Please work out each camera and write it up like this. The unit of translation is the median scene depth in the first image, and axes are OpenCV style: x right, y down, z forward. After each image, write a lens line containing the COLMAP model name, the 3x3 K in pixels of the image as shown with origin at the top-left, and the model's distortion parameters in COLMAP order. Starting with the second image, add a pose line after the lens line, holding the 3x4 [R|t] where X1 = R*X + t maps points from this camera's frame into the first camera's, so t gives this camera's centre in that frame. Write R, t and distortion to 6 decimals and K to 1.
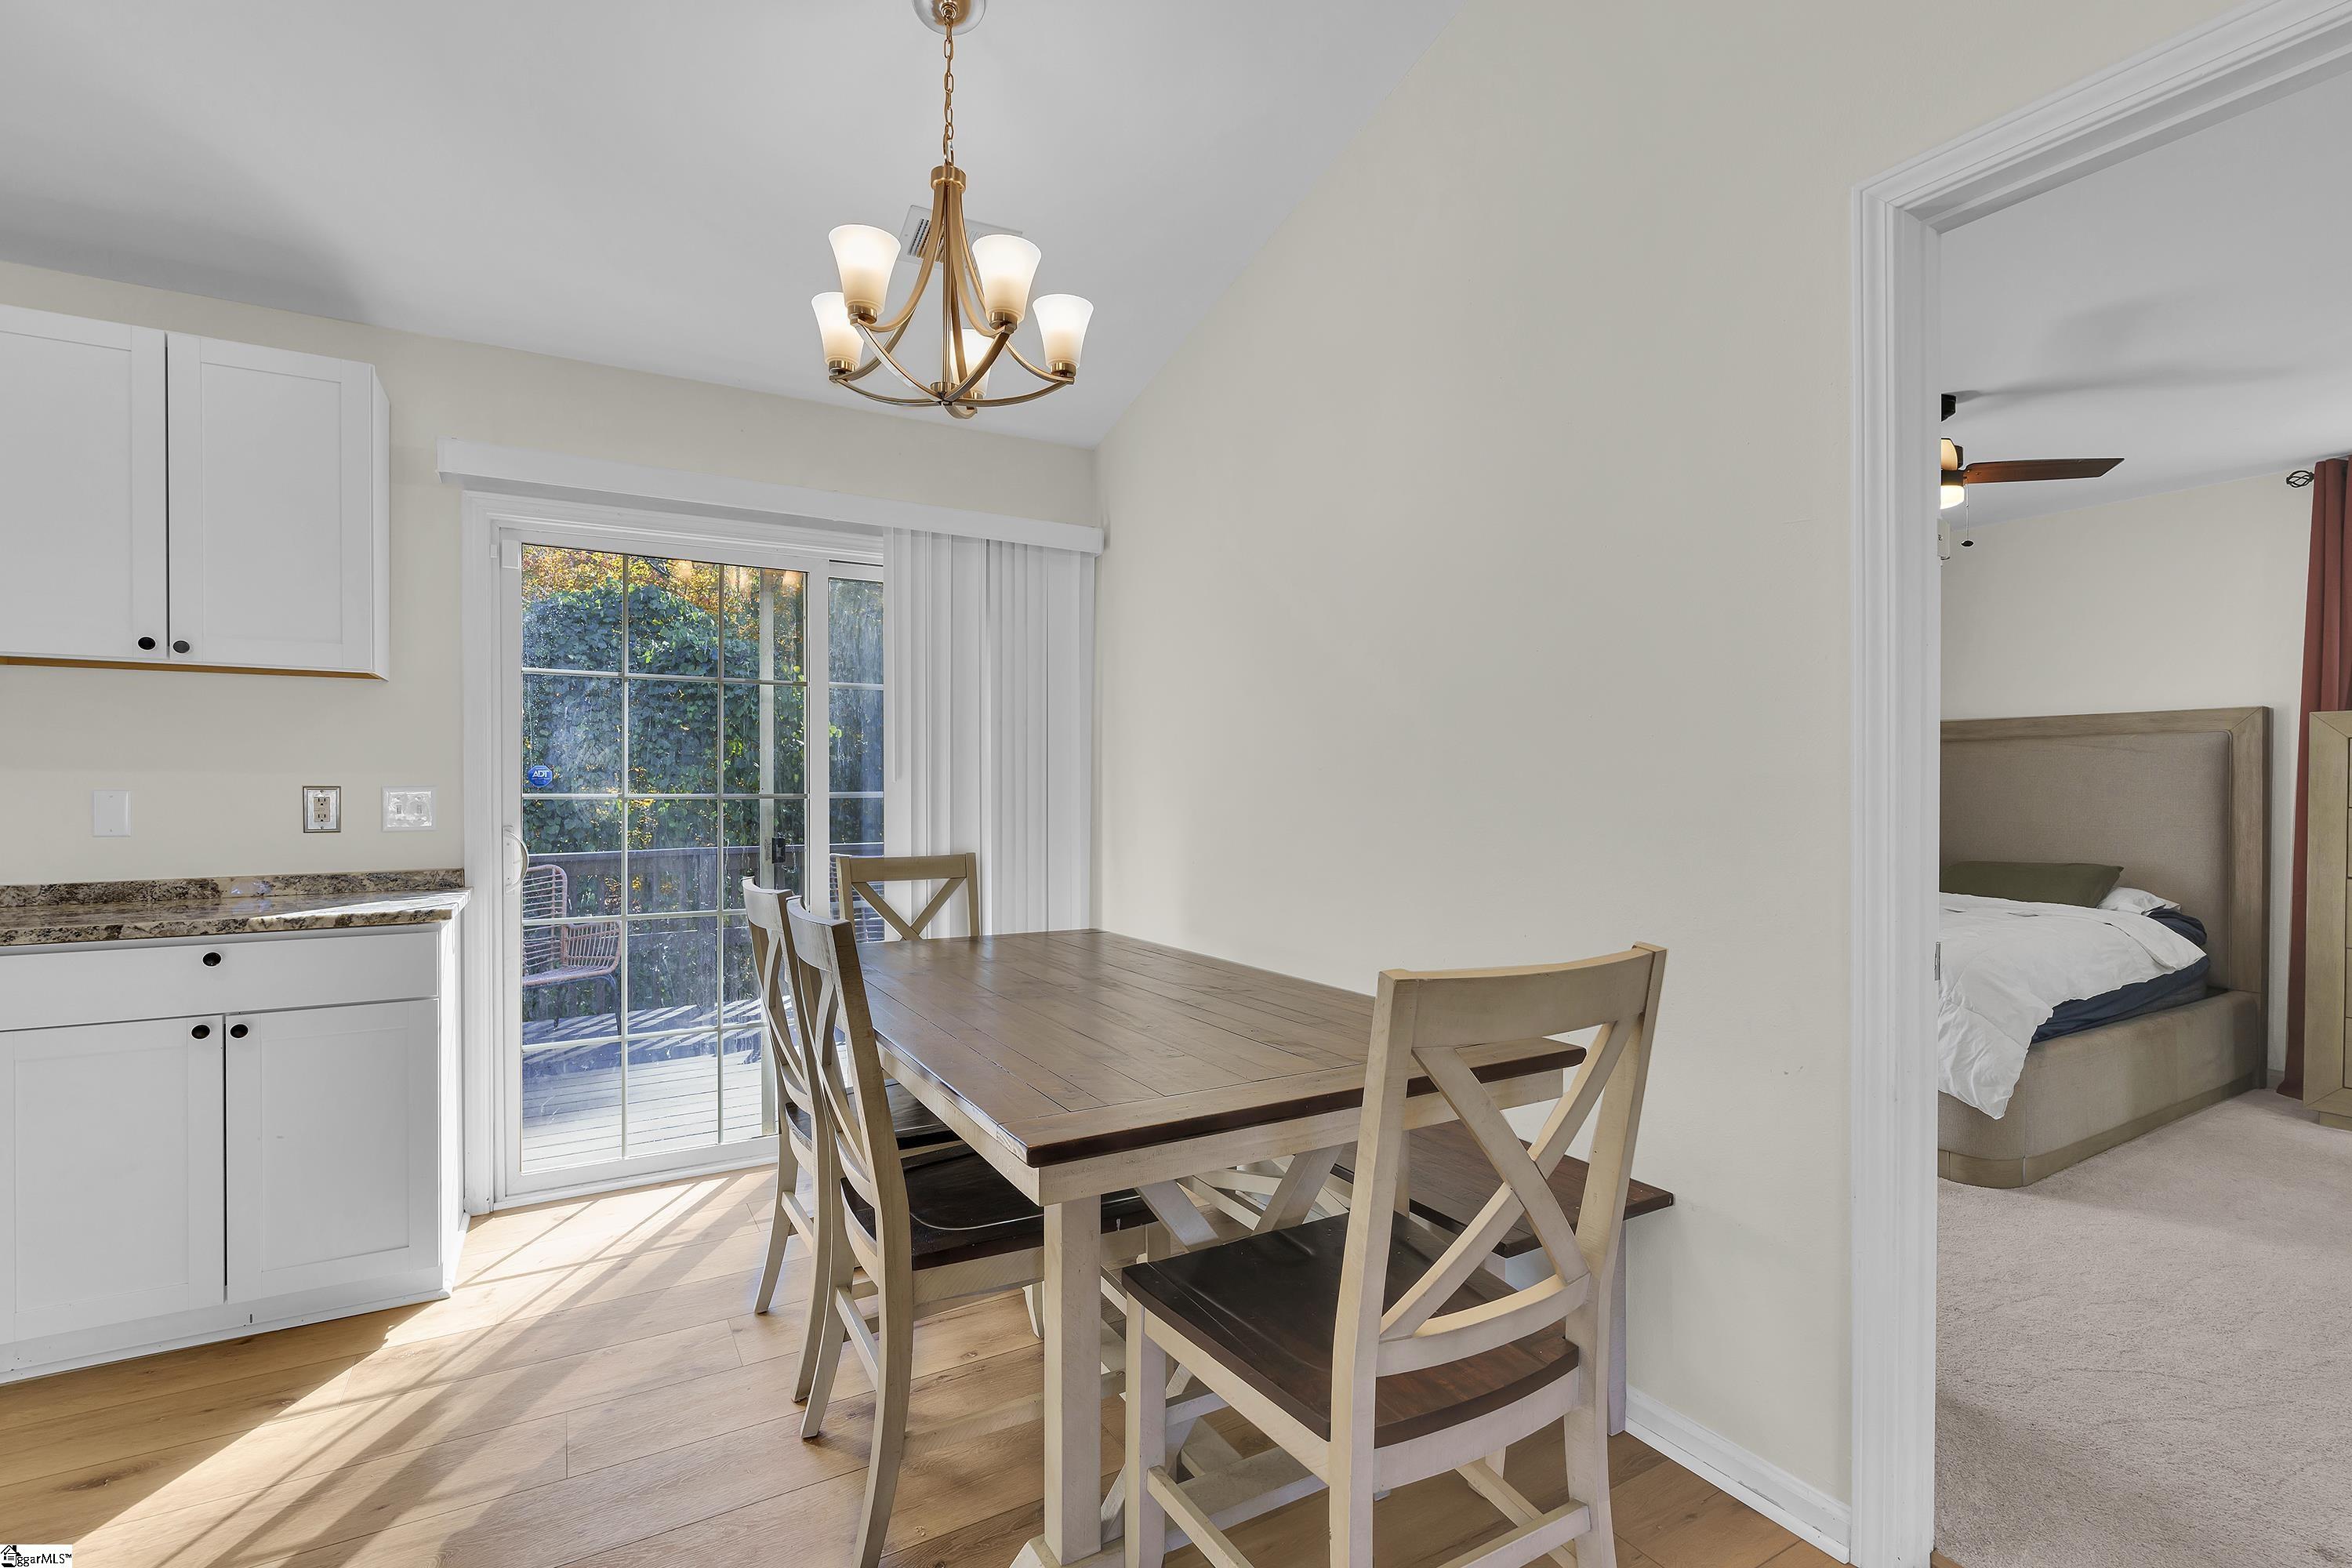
lens RADIAL K [[1056.0, 0, 1176.0], [0, 1056.0, 784.0], [0, 0, 1]] dist [0.002365, 0.000663]
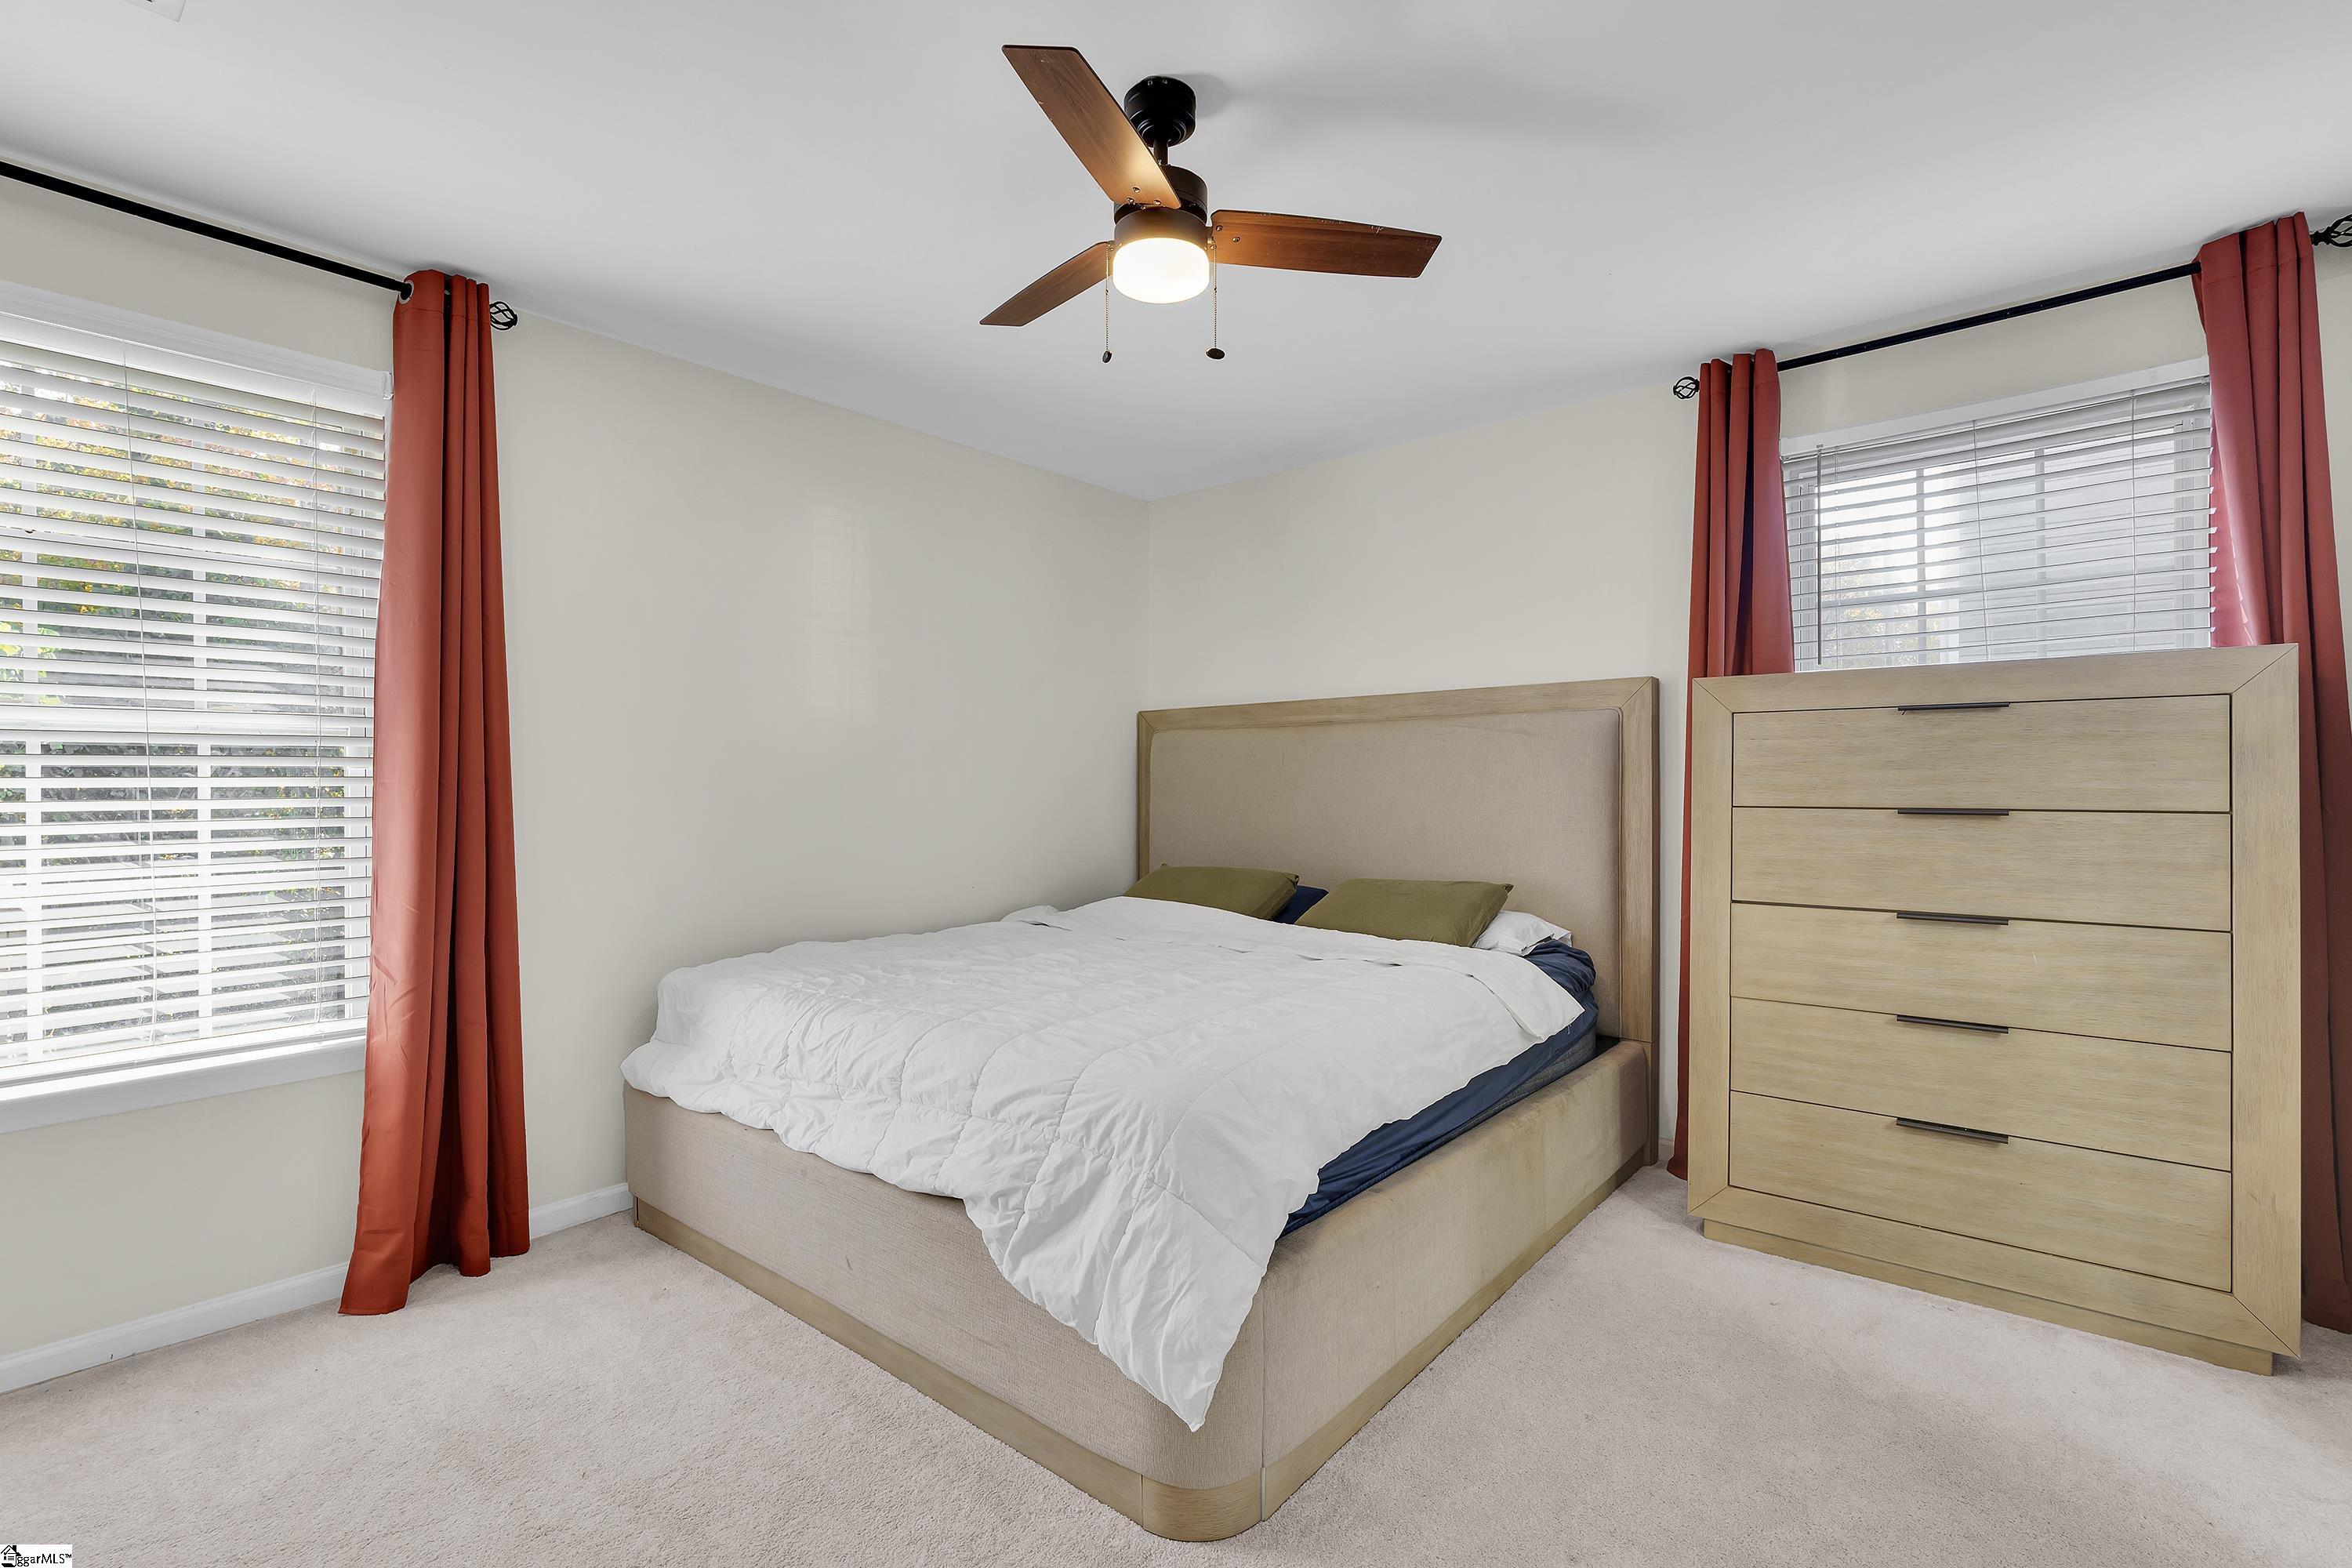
lens RADIAL K [[1056.0, 0, 1176.0], [0, 1056.0, 784.0], [0, 0, 1]] dist [0.002365, 0.000663]
pose [[0.943161, -0.002384, 0.332327, 0.483905], [0.003403, 0.999991, -0.002482, 0.007419], [-0.332318, 0.003472, 0.943161, 0.423413]]
